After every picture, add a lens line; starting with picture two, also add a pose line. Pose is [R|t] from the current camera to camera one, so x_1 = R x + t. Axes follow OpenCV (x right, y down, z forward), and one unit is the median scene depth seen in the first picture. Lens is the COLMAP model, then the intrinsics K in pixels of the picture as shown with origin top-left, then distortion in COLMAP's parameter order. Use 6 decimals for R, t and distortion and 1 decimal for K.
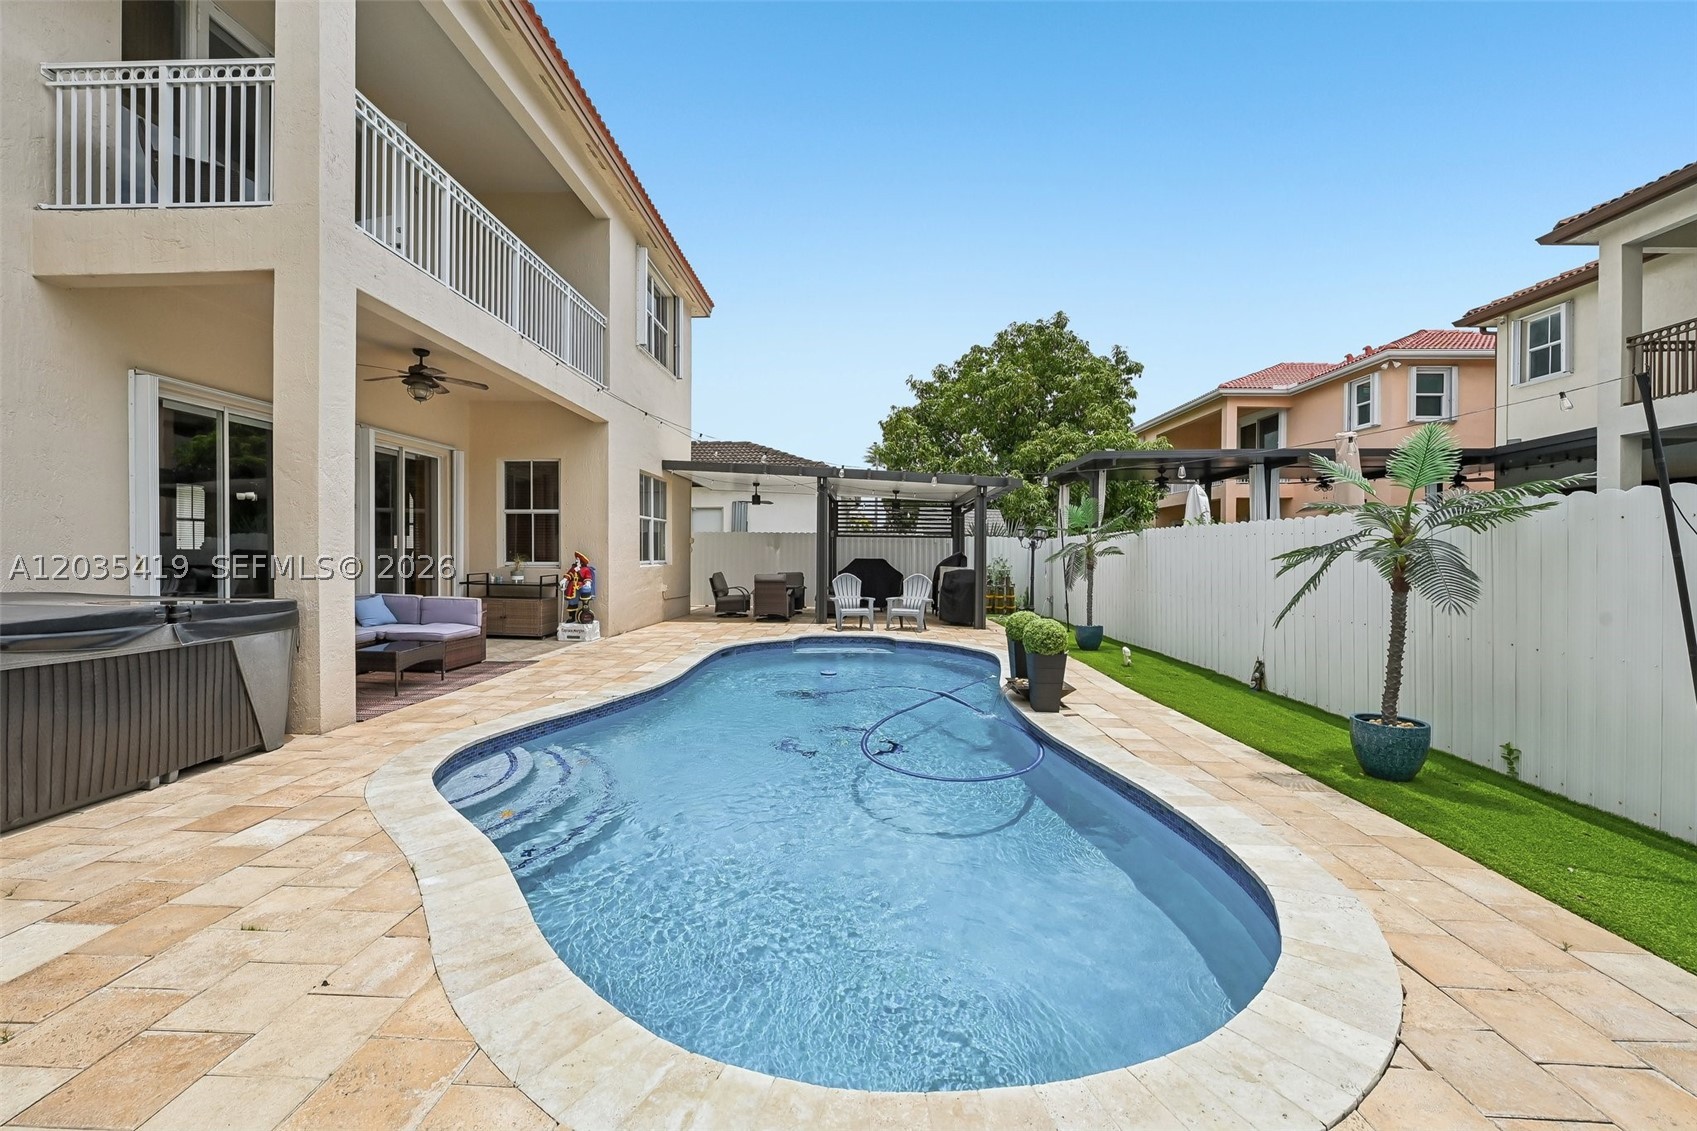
lens RADIAL K [[673.1, 0, 847.0], [0, 673.1, 565.5], [0, 0, 1]] dist [-0.001921, -0.000013]
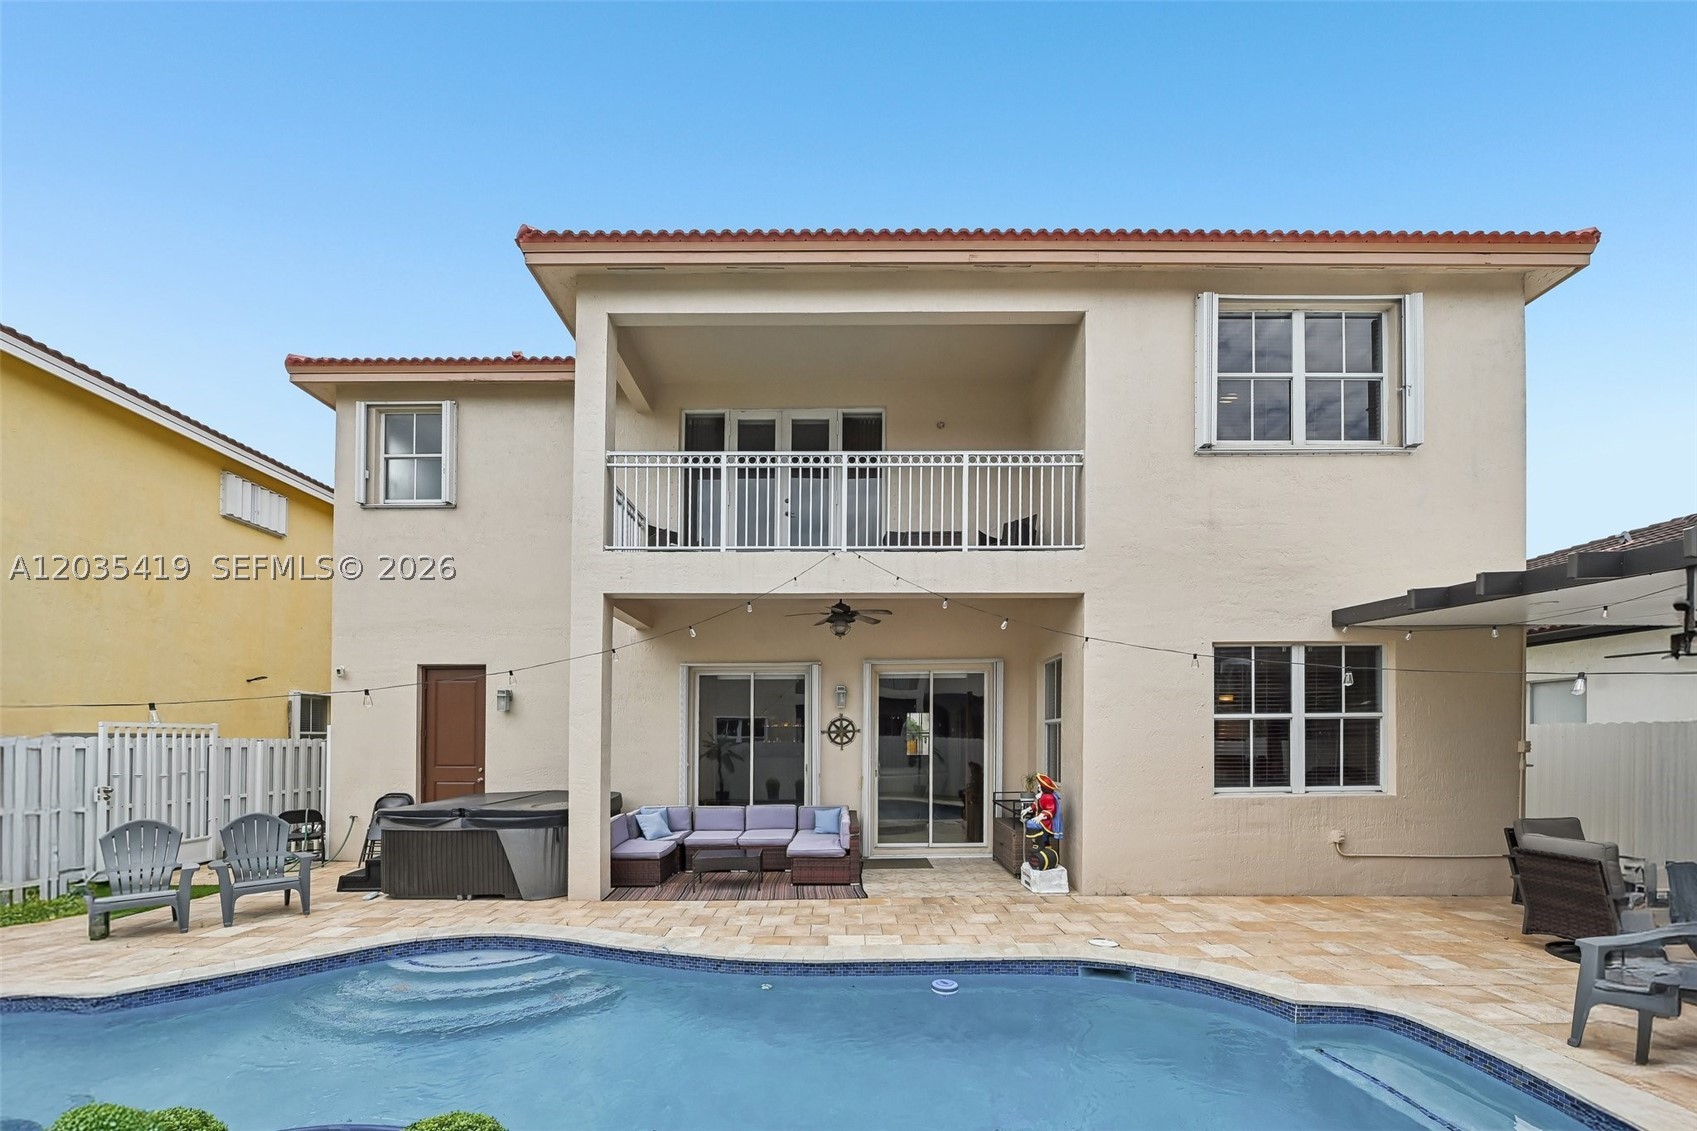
lens RADIAL K [[661.9, 0, 848.4], [0, 661.9, 742.2], [0, 0, 1]] dist [0.001524, 0.000059]
pose [[0.042150, -0.005692, -0.999095, 0.346150], [-0.012731, 0.999900, -0.006234, -0.048326], [0.999030, 0.012982, 0.042073, 0.743033]]
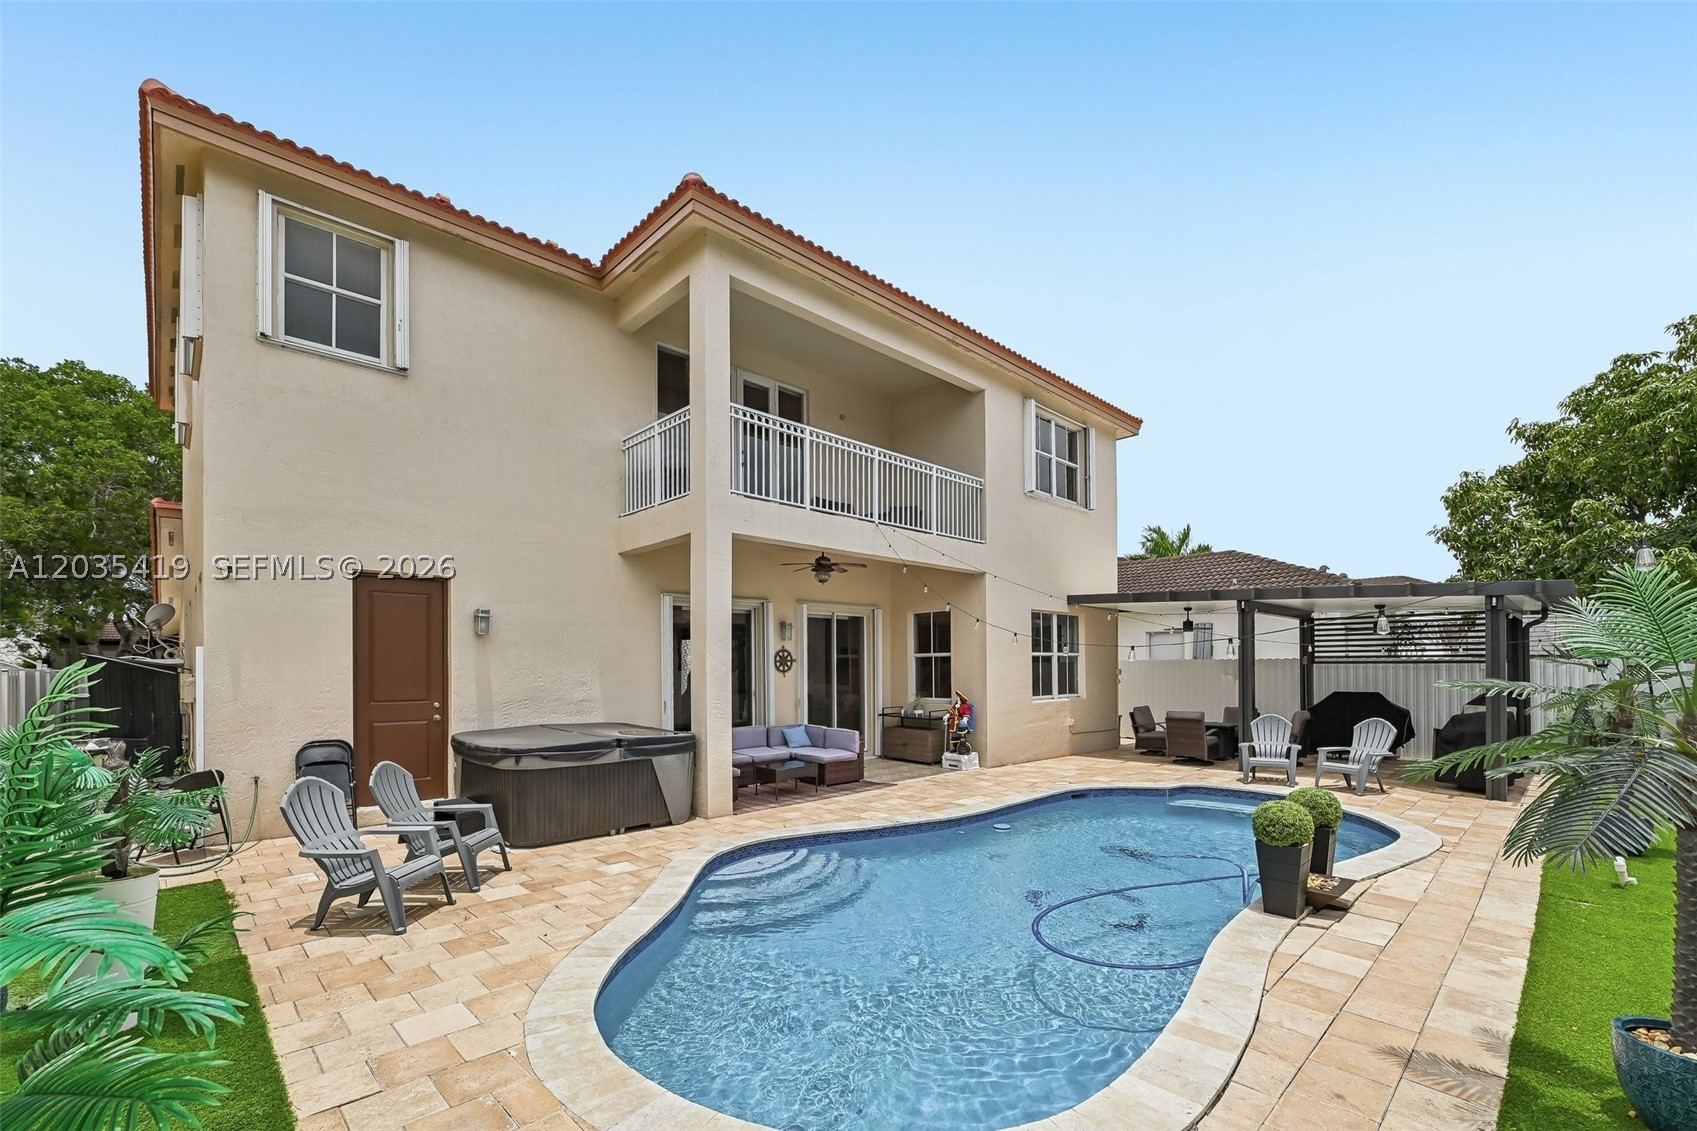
lens RADIAL K [[710.2, 0, 848.4], [0, 710.2, 674.1], [0, 0, 1]] dist [-0.002007, -0.000220]
pose [[0.717318, -0.005073, -0.696728, 0.299175], [-0.001717, 0.999958, -0.009048, -0.037154], [0.696744, 0.007687, 0.717278, 0.011692]]
